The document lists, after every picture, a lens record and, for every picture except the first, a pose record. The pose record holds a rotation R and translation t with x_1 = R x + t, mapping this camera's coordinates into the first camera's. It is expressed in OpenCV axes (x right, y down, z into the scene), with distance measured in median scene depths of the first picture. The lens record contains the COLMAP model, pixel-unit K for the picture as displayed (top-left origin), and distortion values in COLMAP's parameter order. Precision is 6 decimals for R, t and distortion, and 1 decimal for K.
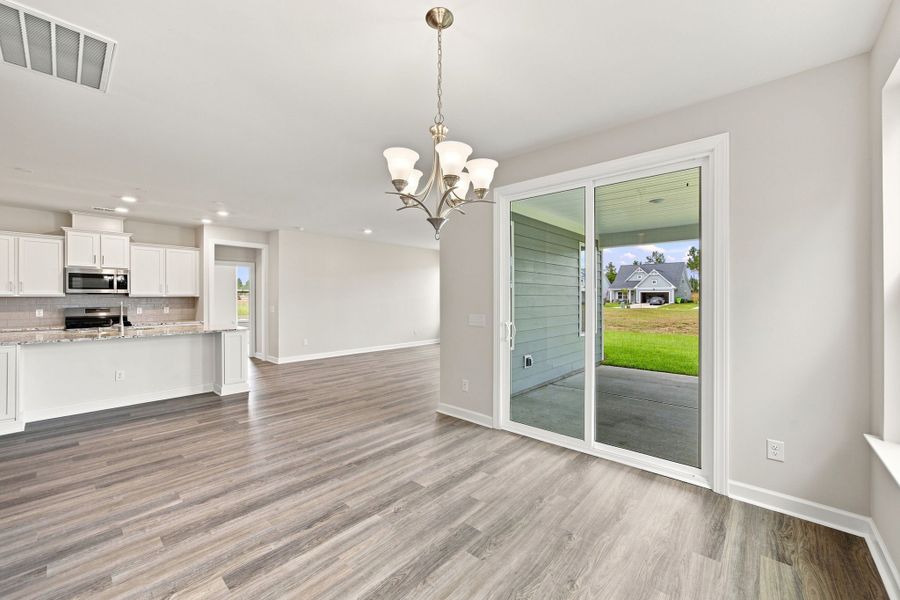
lens RADIAL K [[359.9, 0, 452.3], [0, 359.9, 298.4], [0, 0, 1]] dist [-0.007399, 0.000588]
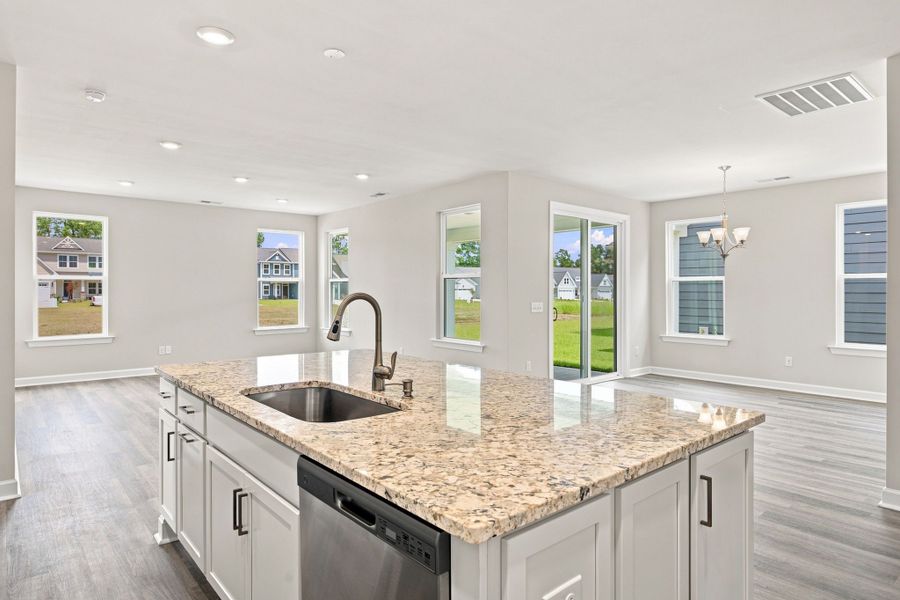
lens RADIAL K [[525.2, 0, 448.8], [0, 525.2, 290.8], [0, 0, 1]] dist [0.004494, 0.001805]
pose [[0.130449, 0.002075, 0.991453, -1.760263], [0.000484, 0.999998, -0.002157, 0.010984], [-0.991455, 0.000761, 0.130448, 1.121621]]
